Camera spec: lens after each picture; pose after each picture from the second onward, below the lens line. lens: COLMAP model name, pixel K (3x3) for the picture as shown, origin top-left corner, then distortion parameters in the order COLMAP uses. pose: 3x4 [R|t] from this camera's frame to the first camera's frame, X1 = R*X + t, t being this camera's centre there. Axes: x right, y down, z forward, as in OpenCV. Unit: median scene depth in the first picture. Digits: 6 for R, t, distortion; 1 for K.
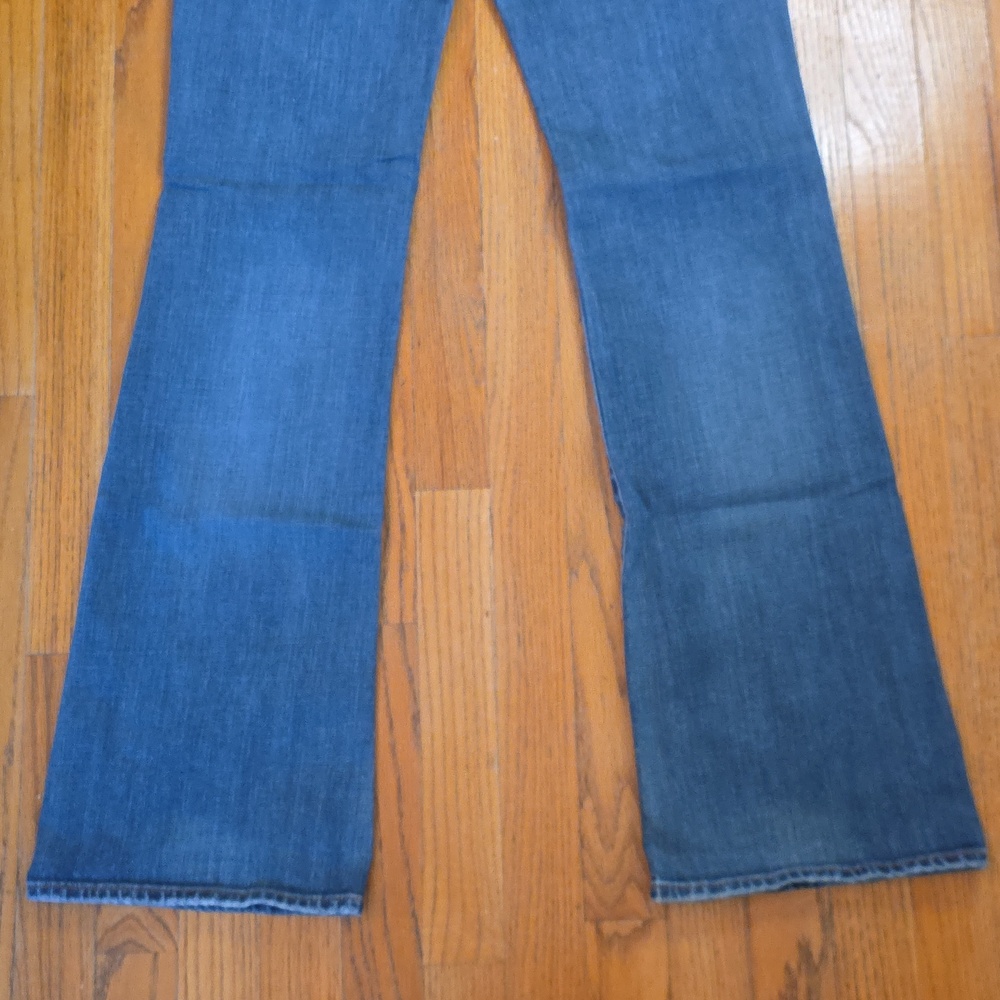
lens RADIAL K [[1441.3, 0, 466.4], [0, 1441.3, 485.7], [0, 0, 1]] dist [0.129015, 0.000000]
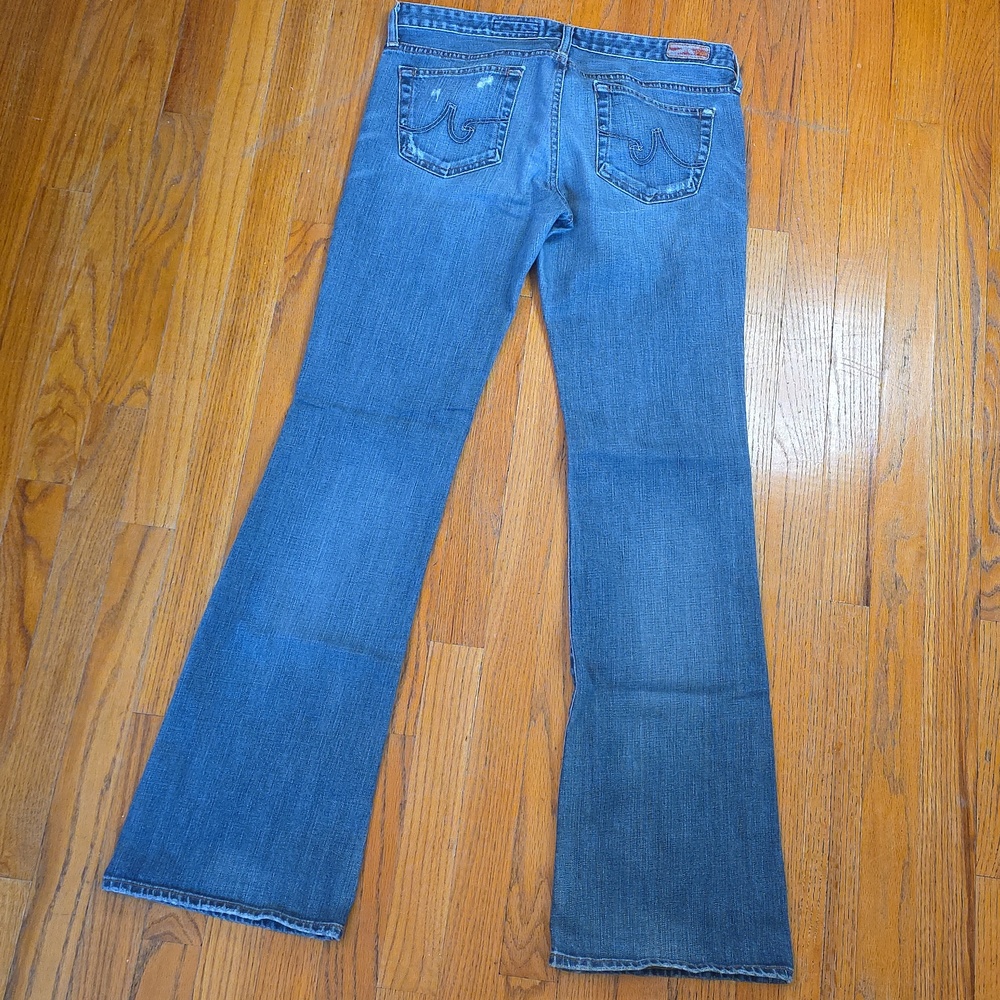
lens RADIAL K [[1441.3, 0, 499.7], [0, 1441.3, 492.6], [0, 0, 1]] dist [0.129015, 0.000000]
pose [[0.985133, 0.171143, 0.014934, -0.015273], [-0.167484, 0.976134, -0.138245, 0.045117], [-0.038237, 0.133689, 0.990285, -0.406511]]
